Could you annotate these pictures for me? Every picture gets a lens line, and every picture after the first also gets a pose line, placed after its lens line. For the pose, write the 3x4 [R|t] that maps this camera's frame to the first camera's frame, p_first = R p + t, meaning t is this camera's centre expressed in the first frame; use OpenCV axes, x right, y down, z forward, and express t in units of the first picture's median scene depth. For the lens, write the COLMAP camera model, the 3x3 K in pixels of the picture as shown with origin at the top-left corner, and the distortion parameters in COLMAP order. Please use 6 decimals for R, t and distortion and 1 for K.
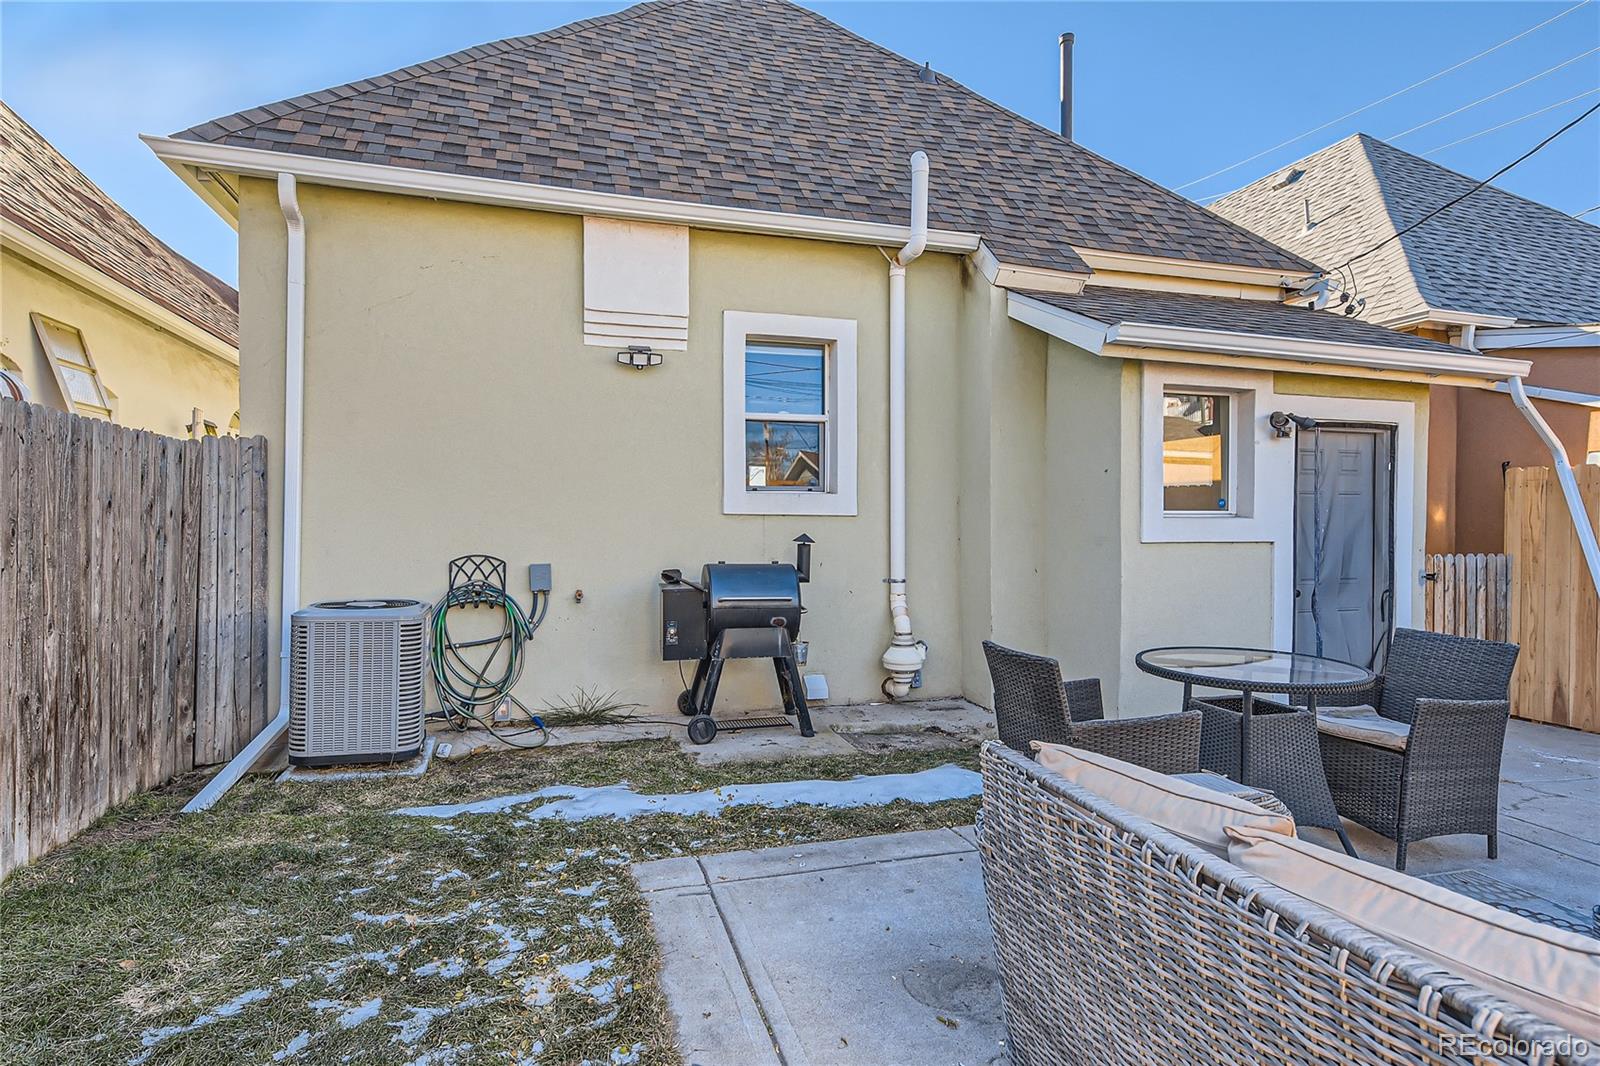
lens RADIAL K [[845.9, 0, 800.7], [0, 845.9, 530.4], [0, 0, 1]] dist [-0.003204, 0.000024]
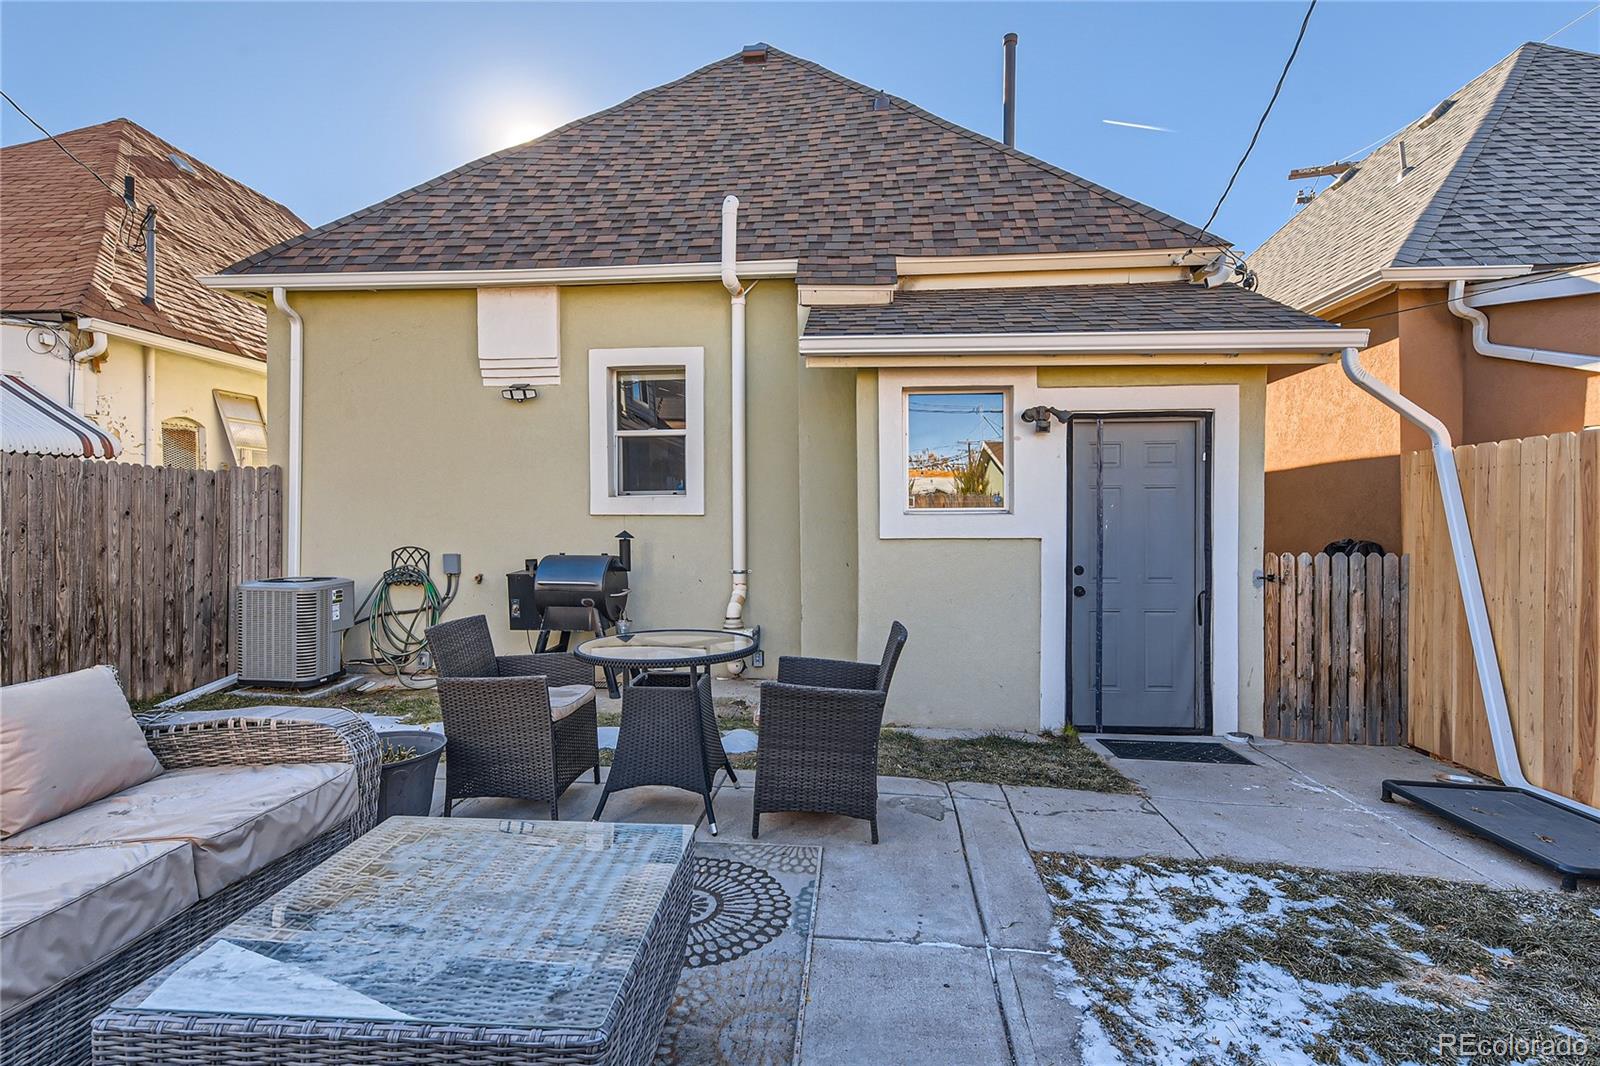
lens RADIAL K [[804.0, 0, 796.8], [0, 804.0, 522.7], [0, 0, 1]] dist [-0.000777, 0.000198]
pose [[0.929778, -0.004546, -0.368094, 0.653517], [0.002750, 0.999982, -0.005405, -0.000560], [0.368112, 0.004013, 0.929773, 0.024393]]
